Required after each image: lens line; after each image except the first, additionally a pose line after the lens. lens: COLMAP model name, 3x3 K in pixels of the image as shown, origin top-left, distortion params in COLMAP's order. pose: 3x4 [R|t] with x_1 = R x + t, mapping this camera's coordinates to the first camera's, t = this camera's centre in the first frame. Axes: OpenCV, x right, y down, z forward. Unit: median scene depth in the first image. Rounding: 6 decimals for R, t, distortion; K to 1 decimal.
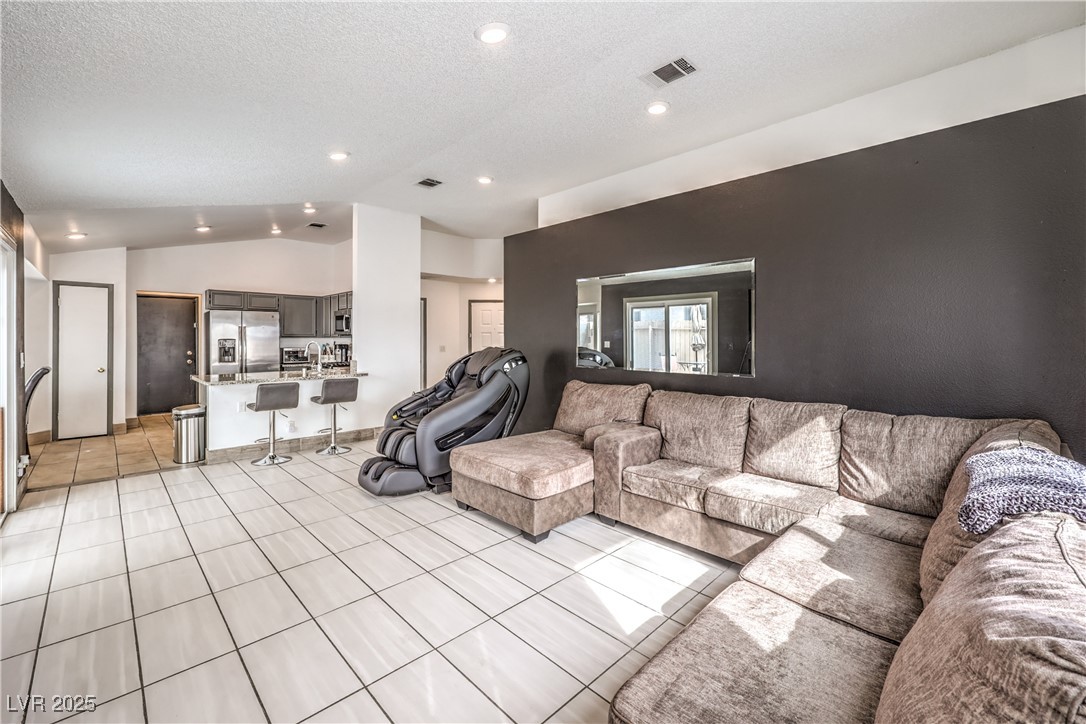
lens RADIAL K [[444.9, 0, 559.9], [0, 444.9, 337.9], [0, 0, 1]] dist [-0.009157, 0.000026]
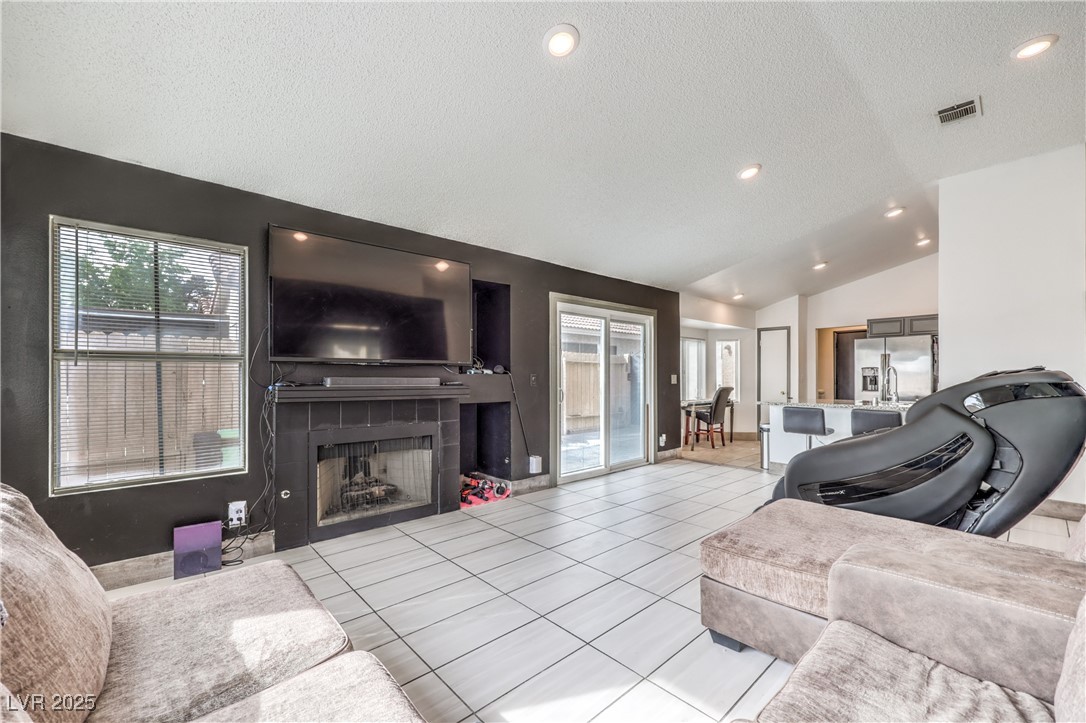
lens RADIAL K [[444.9, 0, 544.3], [0, 444.9, 372.2], [0, 0, 1]] dist [-0.009157, 0.000026]
pose [[-0.056754, -0.013100, -0.998302, 0.316004], [0.001914, 0.999911, -0.013230, 0.028109], [0.998386, -0.002662, -0.056724, 0.381078]]
